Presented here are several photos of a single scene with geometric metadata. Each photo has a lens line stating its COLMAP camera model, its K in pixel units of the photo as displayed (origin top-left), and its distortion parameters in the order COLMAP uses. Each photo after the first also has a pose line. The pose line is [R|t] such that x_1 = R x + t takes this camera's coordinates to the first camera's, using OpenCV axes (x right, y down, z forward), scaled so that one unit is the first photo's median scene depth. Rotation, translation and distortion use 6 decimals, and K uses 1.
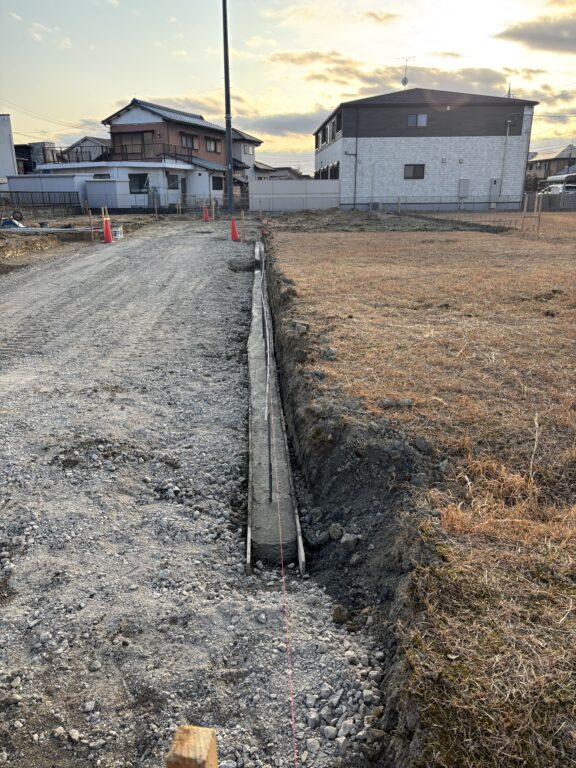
lens RADIAL K [[575.5, 0, 277.1], [0, 575.5, 378.0], [0, 0, 1]] dist [0.051635, -0.048421]
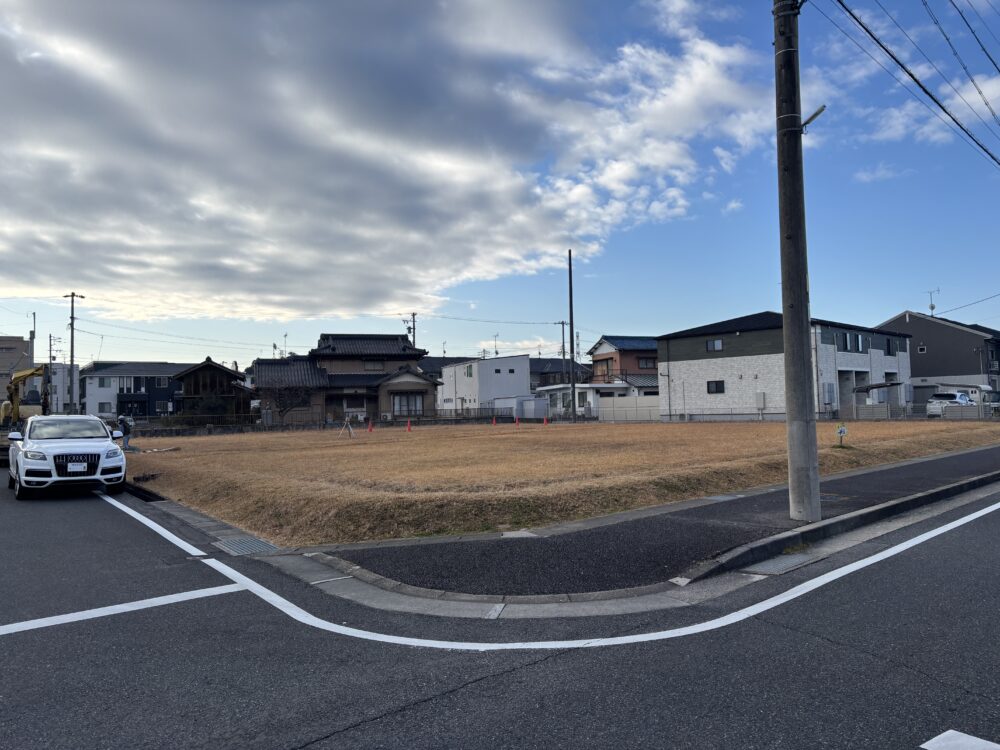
lens RADIAL K [[749.4, 0, 495.0], [0, 749.4, 380.1], [0, 0, 1]] dist [0.051635, -0.048421]
pose [[0.679815, -0.039794, -0.732303, 1.002280], [-0.200295, 0.950491, -0.237590, 0.061431], [0.705502, 0.308194, 0.638188, -0.230343]]
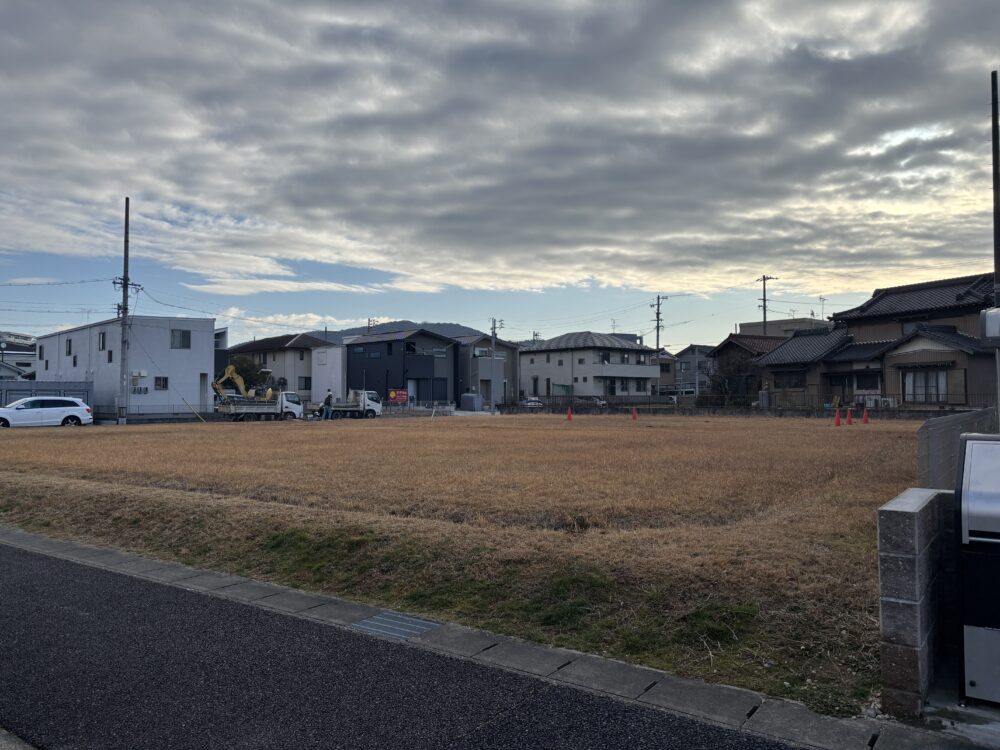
lens RADIAL K [[749.4, 0, 473.4], [0, 749.4, 380.2], [0, 0, 1]] dist [0.051635, -0.048421]
pose [[-0.632370, -0.010833, -0.774591, 0.905291], [-0.224985, 0.959372, 0.170259, -0.330952], [0.741276, 0.281938, -0.609115, 1.023906]]
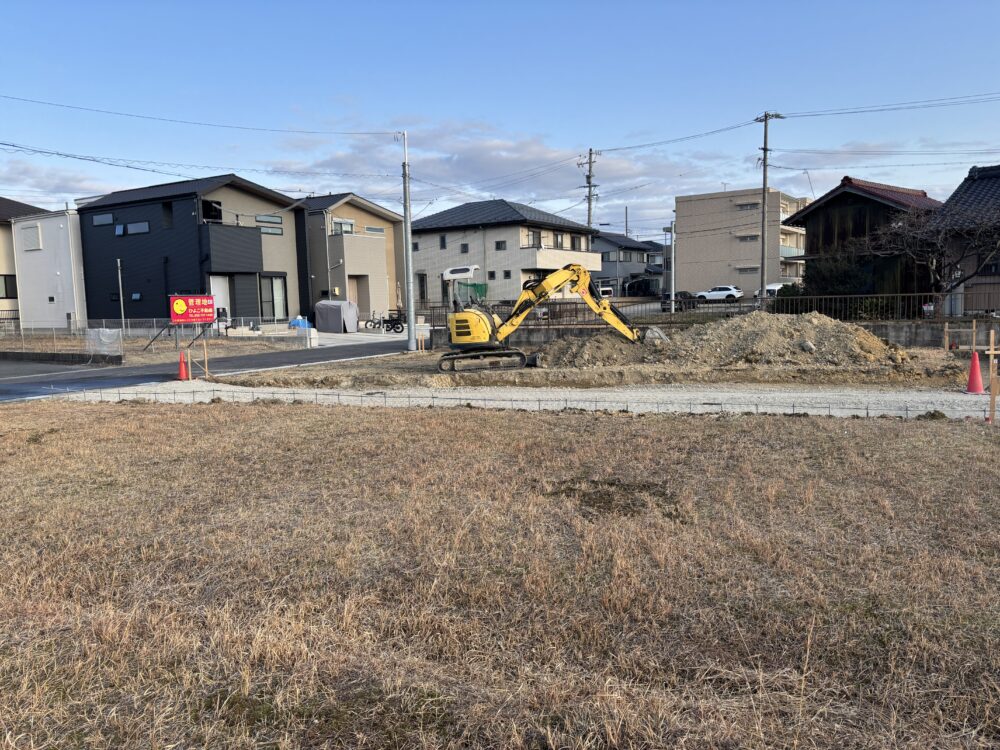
lens RADIAL K [[749.4, 0, 496.8], [0, 749.4, 381.1], [0, 0, 1]] dist [0.051635, -0.048421]
pose [[-0.389125, 0.116384, -0.913803, 0.272379], [-0.248284, 0.942026, 0.225705, -0.146696], [0.887095, 0.314710, -0.337670, 0.415987]]
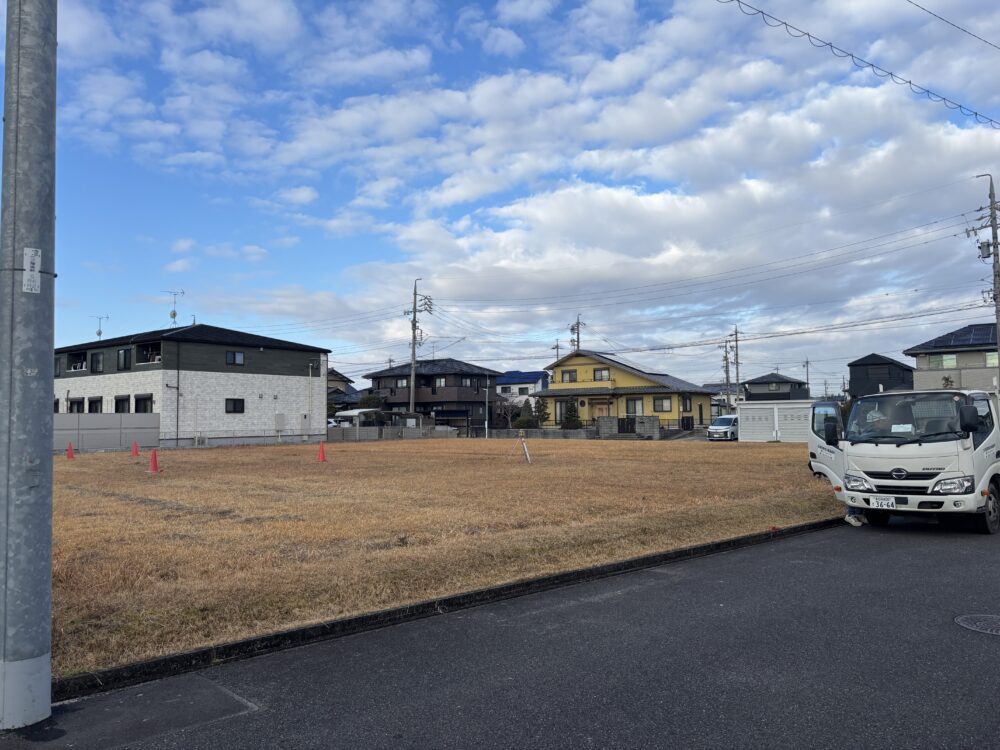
lens RADIAL K [[749.4, 0, 504.1], [0, 749.4, 373.4], [0, 0, 1]] dist [0.051635, -0.048421]
pose [[0.627122, 0.047473, 0.777473, -0.463461], [0.240345, 0.937643, -0.251119, 0.019657], [-0.740914, 0.344344, 0.576606, -0.083724]]
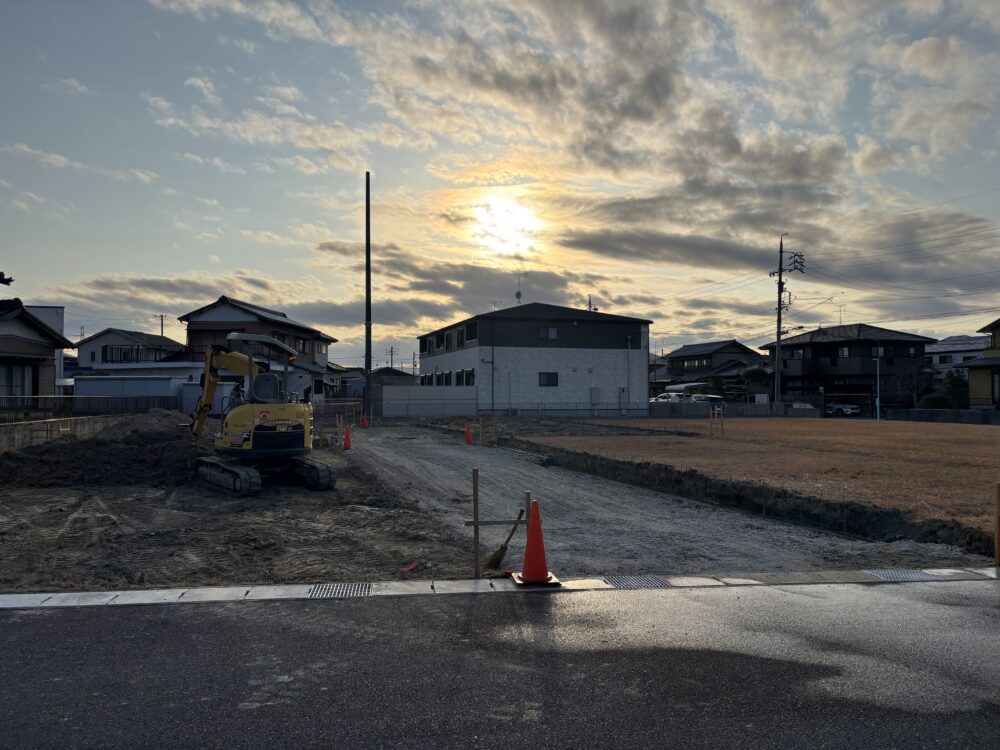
lens RADIAL K [[749.4, 0, 503.0], [0, 749.4, 371.9], [0, 0, 1]] dist [0.051635, -0.048421]
pose [[0.960276, 0.015929, 0.278597, -0.197294], [0.077542, 0.943819, -0.321238, 0.040141], [-0.268062, 0.330080, 0.905091, -0.149932]]
